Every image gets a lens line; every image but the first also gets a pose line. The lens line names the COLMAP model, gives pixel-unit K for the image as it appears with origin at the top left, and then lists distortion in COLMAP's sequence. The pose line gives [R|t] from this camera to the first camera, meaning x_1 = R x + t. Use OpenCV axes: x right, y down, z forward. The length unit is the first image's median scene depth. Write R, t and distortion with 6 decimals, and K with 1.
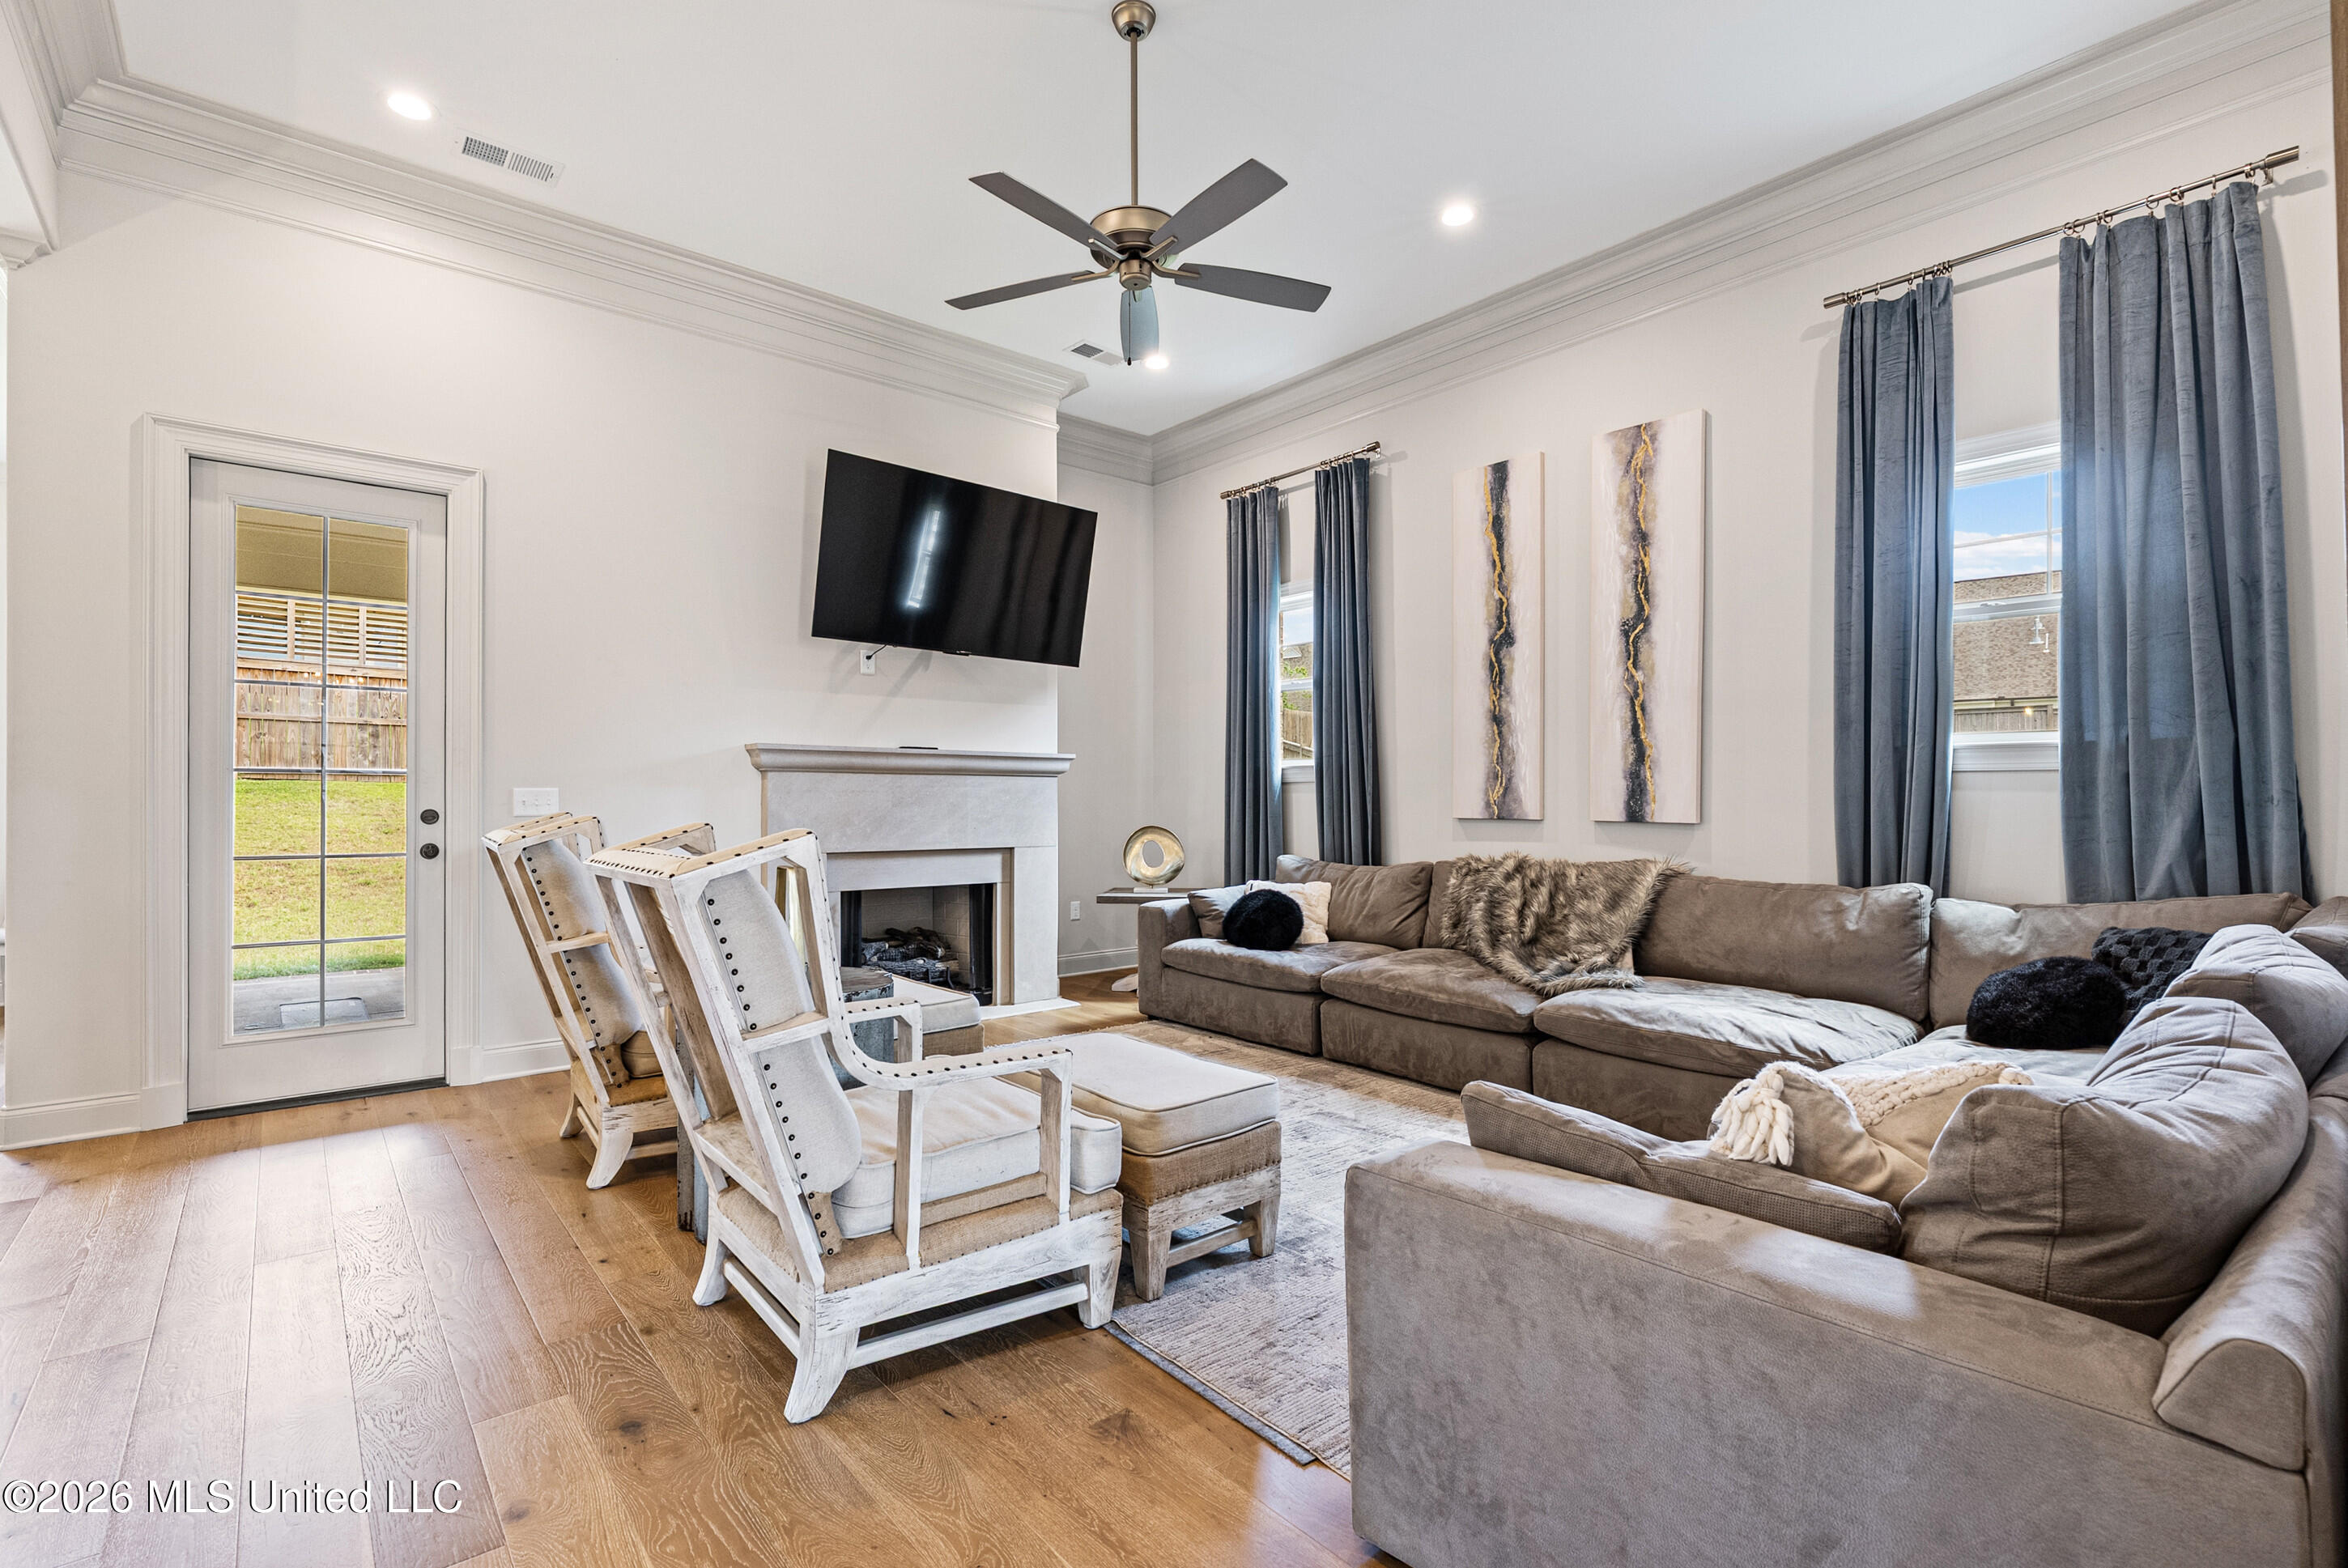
lens RADIAL K [[1067.7, 0, 1163.2], [0, 1067.7, 787.1], [0, 0, 1]] dist [0.000478, -0.000037]
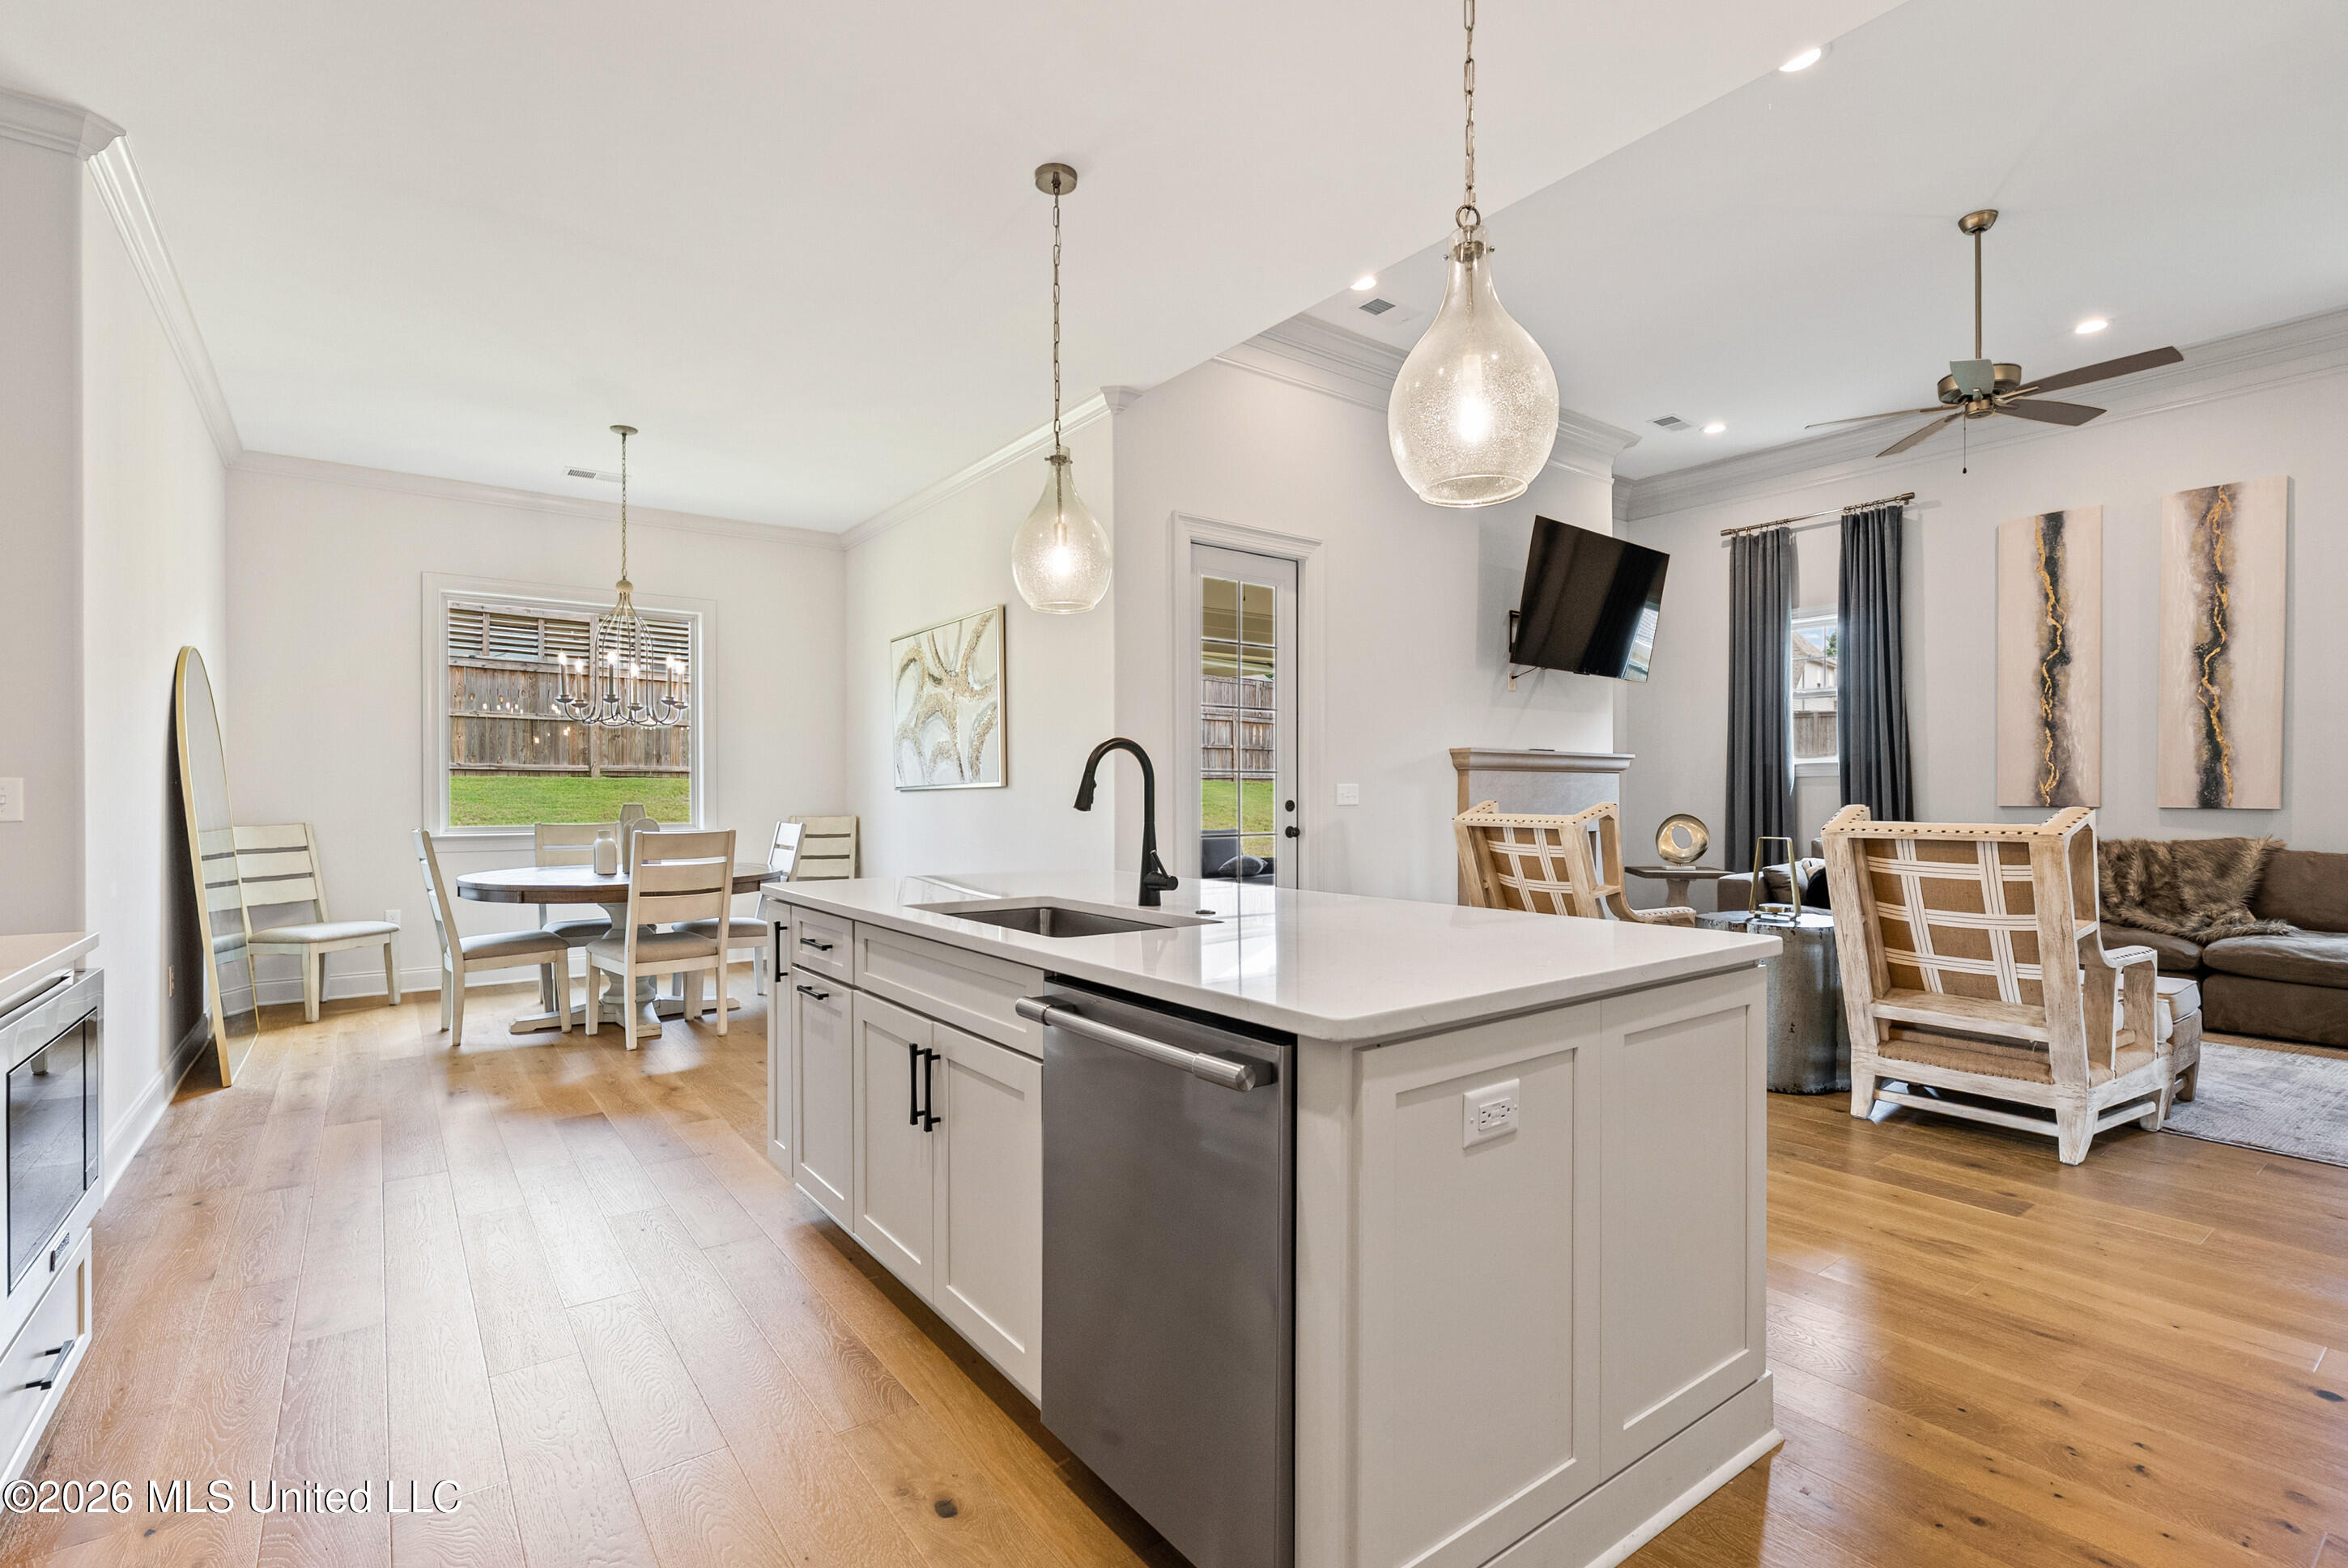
lens RADIAL K [[1067.7, 0, 1175.6], [0, 1067.7, 796.1], [0, 0, 1]] dist [0.000478, -0.000037]
pose [[0.998587, -0.002405, -0.053078, -0.617614], [0.003120, 0.999906, 0.013385, -0.001474], [0.053041, -0.013532, 0.998501, -0.268876]]
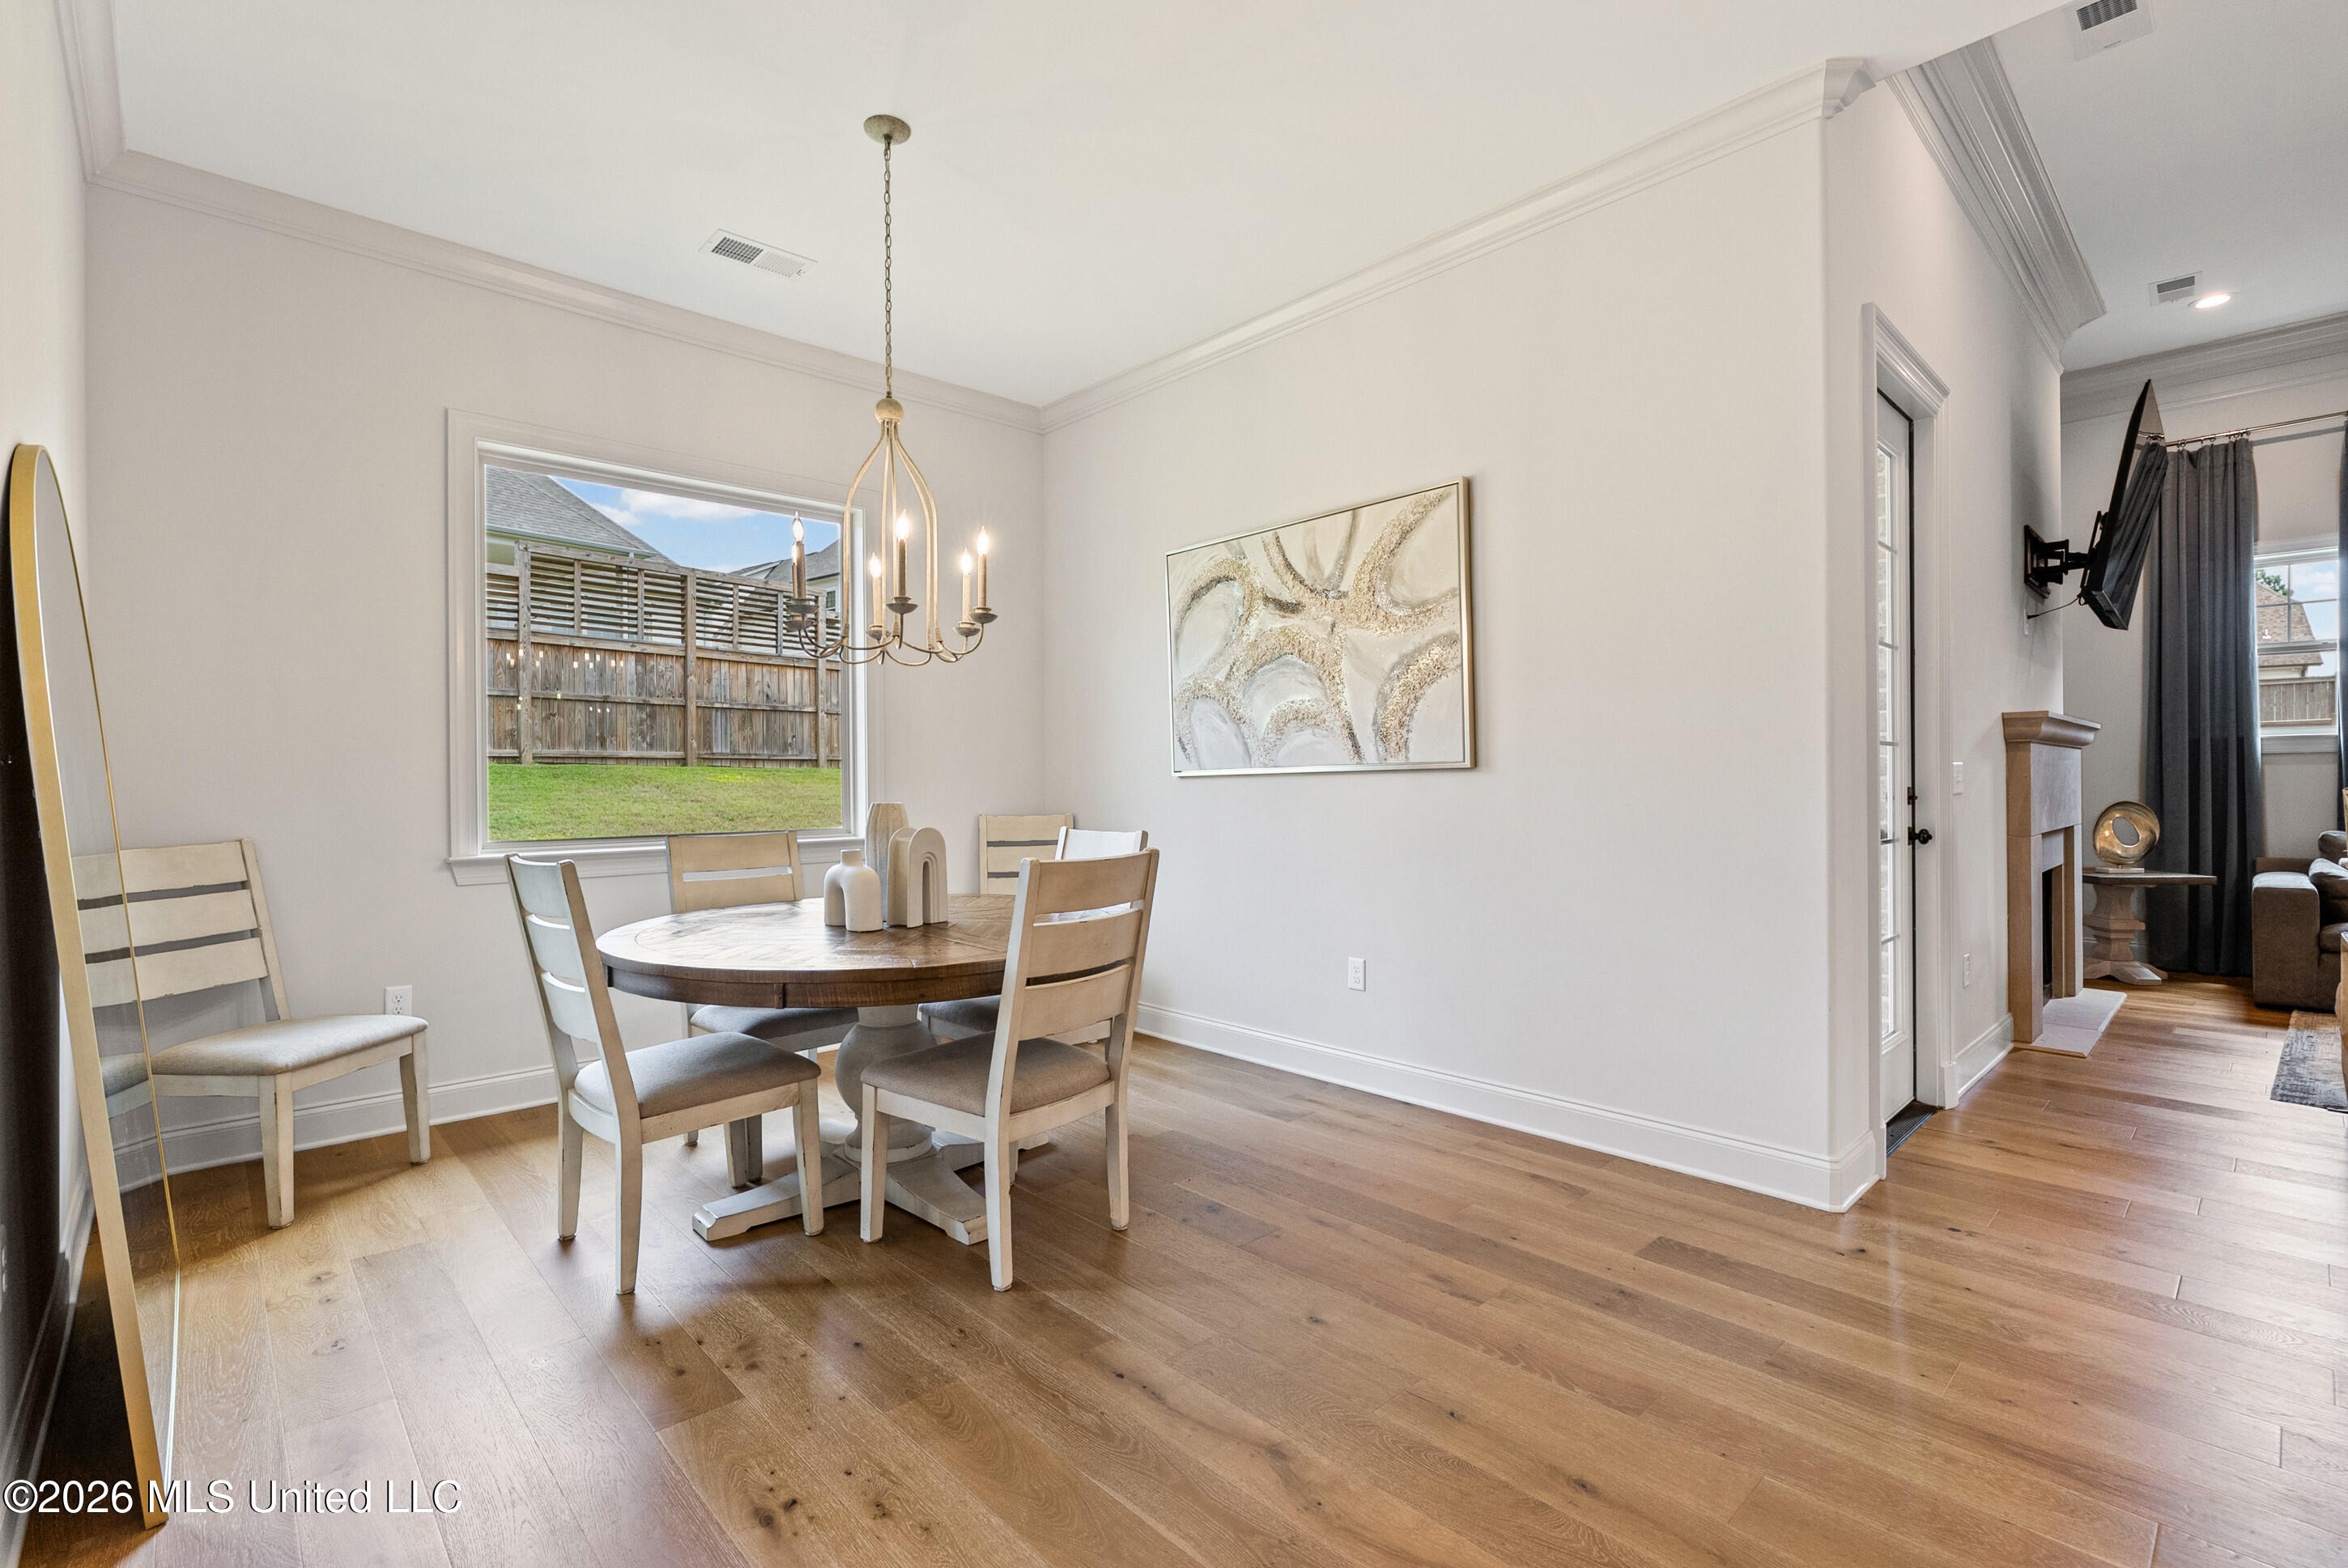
lens RADIAL K [[1067.7, 0, 1197.3], [0, 1067.7, 776.6], [0, 0, 1]] dist [0.000478, -0.000037]
pose [[0.998128, -0.008073, 0.060619, -1.063706], [0.007587, 0.999937, 0.008249, 0.001183], [-0.060682, -0.007774, 0.998127, 0.140795]]
